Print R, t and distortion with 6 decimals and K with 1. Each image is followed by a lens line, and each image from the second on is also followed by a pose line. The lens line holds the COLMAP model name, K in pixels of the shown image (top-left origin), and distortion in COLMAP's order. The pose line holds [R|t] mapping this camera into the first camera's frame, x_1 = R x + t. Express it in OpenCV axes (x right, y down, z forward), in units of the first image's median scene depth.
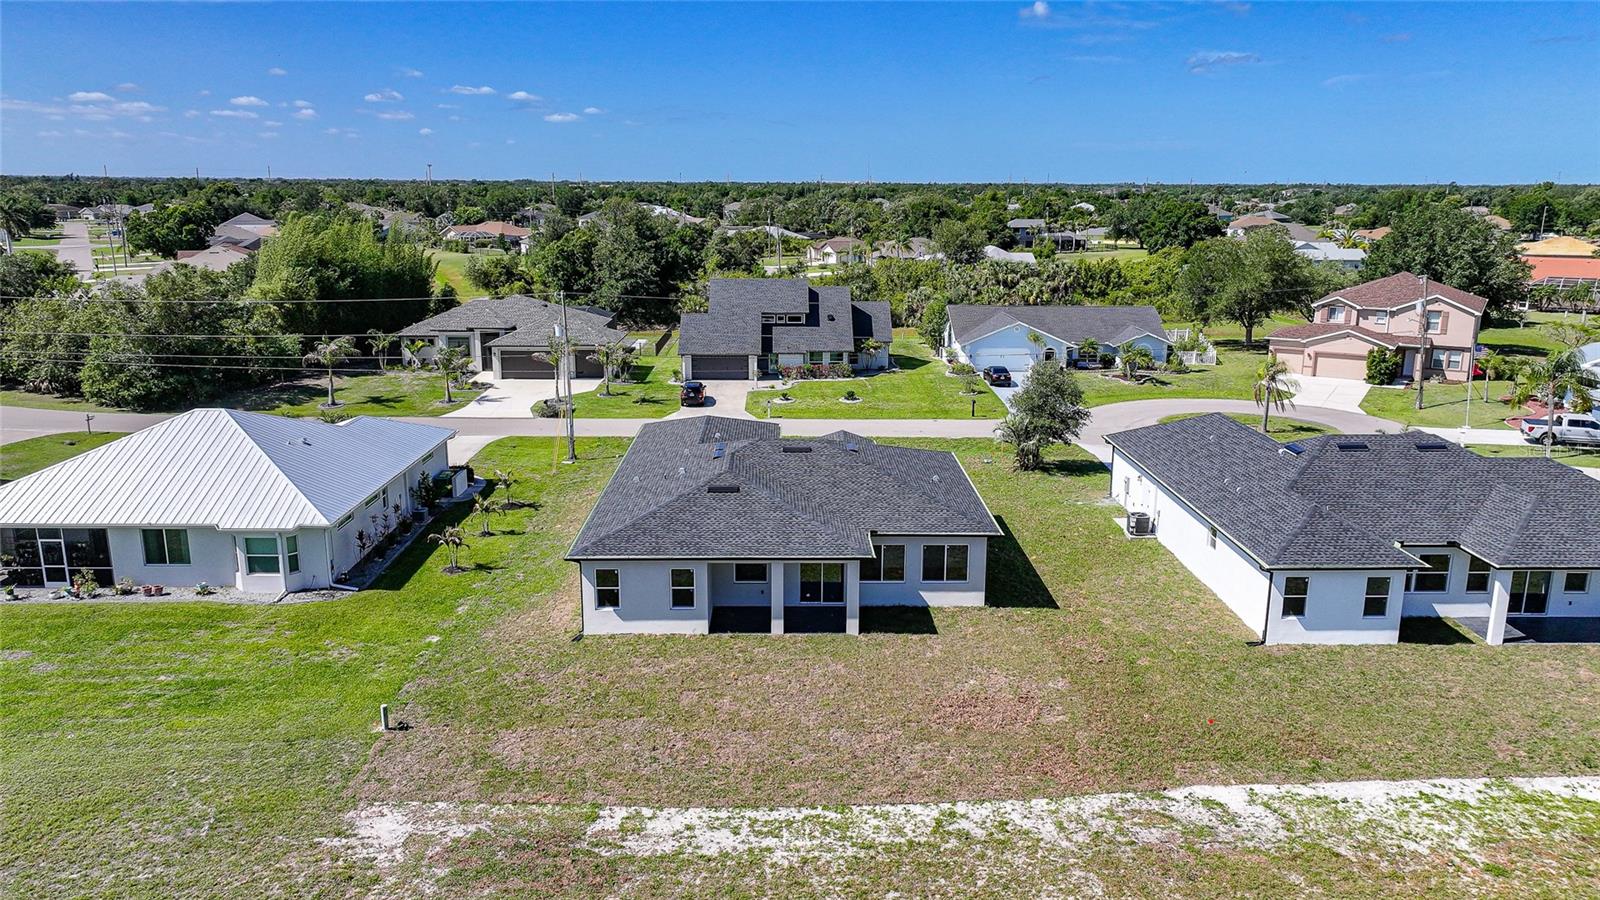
lens RADIAL K [[1119.1, 0, 803.2], [0, 1119.1, 454.6], [0, 0, 1]] dist [-0.002374, 0.018089]
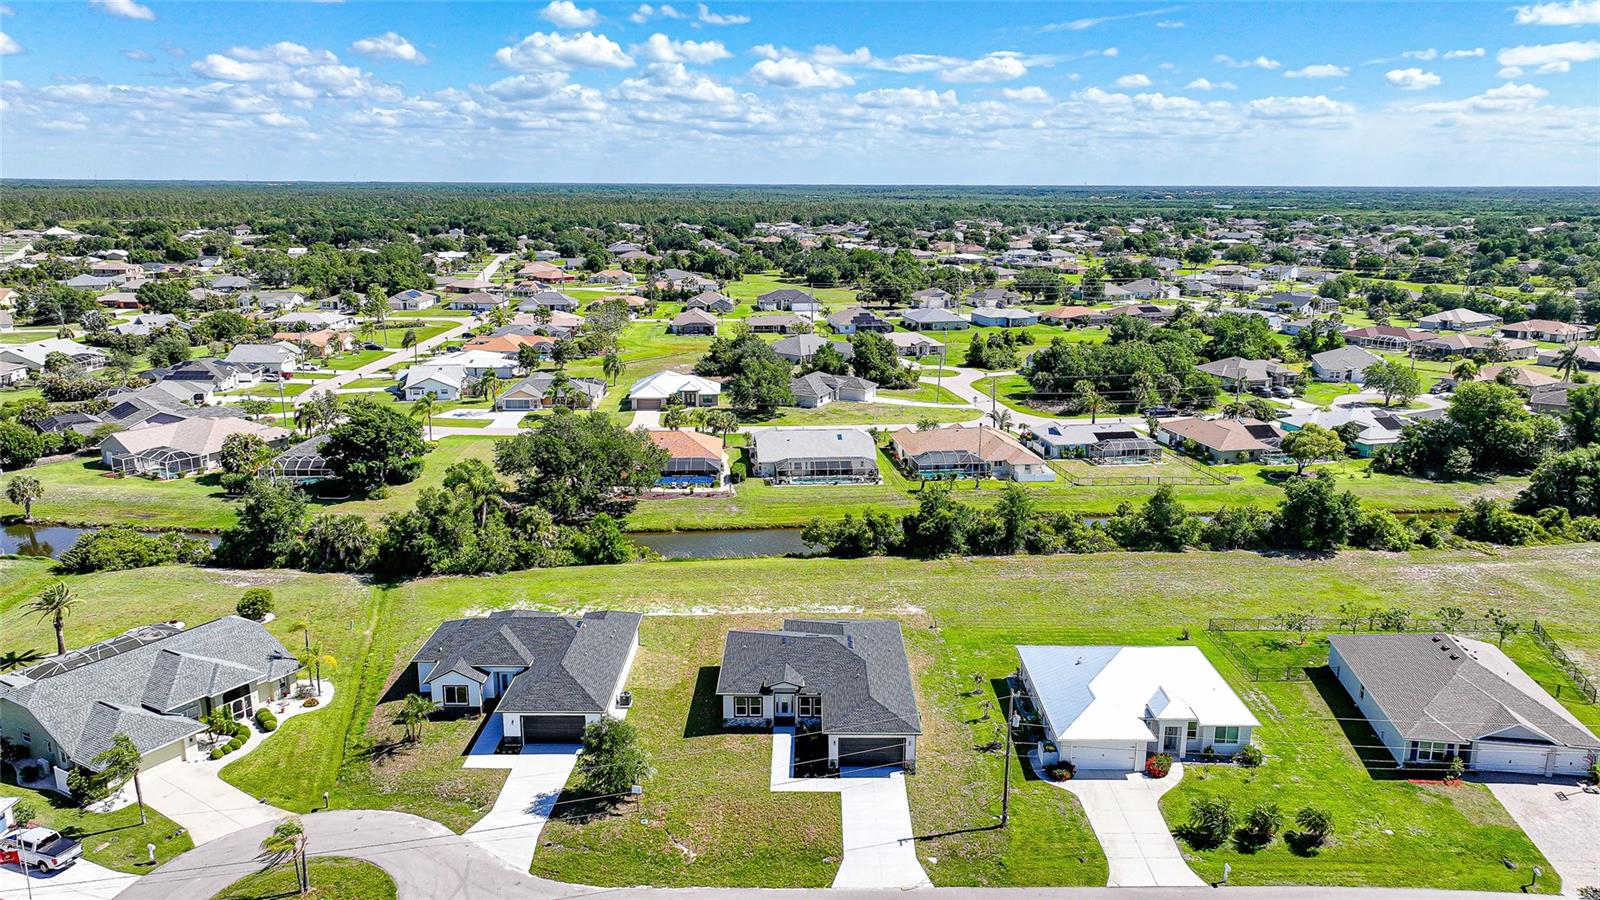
lens RADIAL K [[1119.1, 0, 819.8], [0, 1119.1, 449.7], [0, 0, 1]] dist [-0.002374, 0.018089]
pose [[-0.999890, -0.014834, -0.000271, -0.014083], [-0.013296, 0.887852, 0.459938, -1.375192], [-0.006582, 0.459890, -0.887951, 2.918483]]
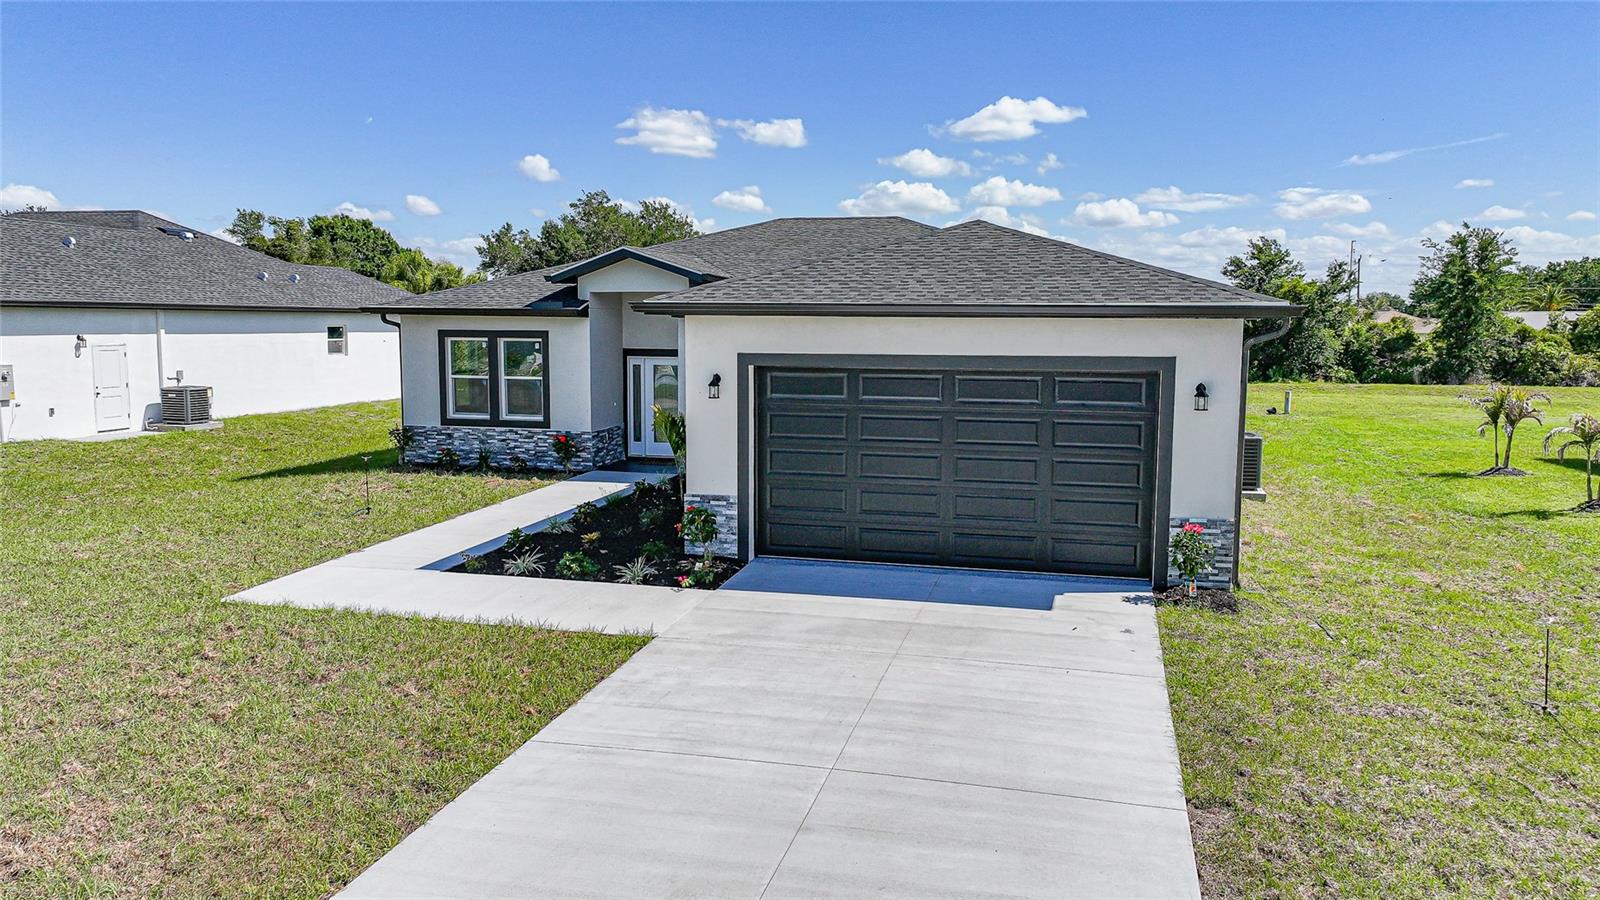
lens RADIAL K [[1119.1, 0, 810.1], [0, 1119.1, 456.2], [0, 0, 1]] dist [-0.002374, 0.018089]
pose [[-0.965939, -0.042747, 0.255213, -0.157160], [0.050223, 0.936538, 0.346951, -0.104009], [-0.253848, 0.347951, -0.902492, 1.698315]]
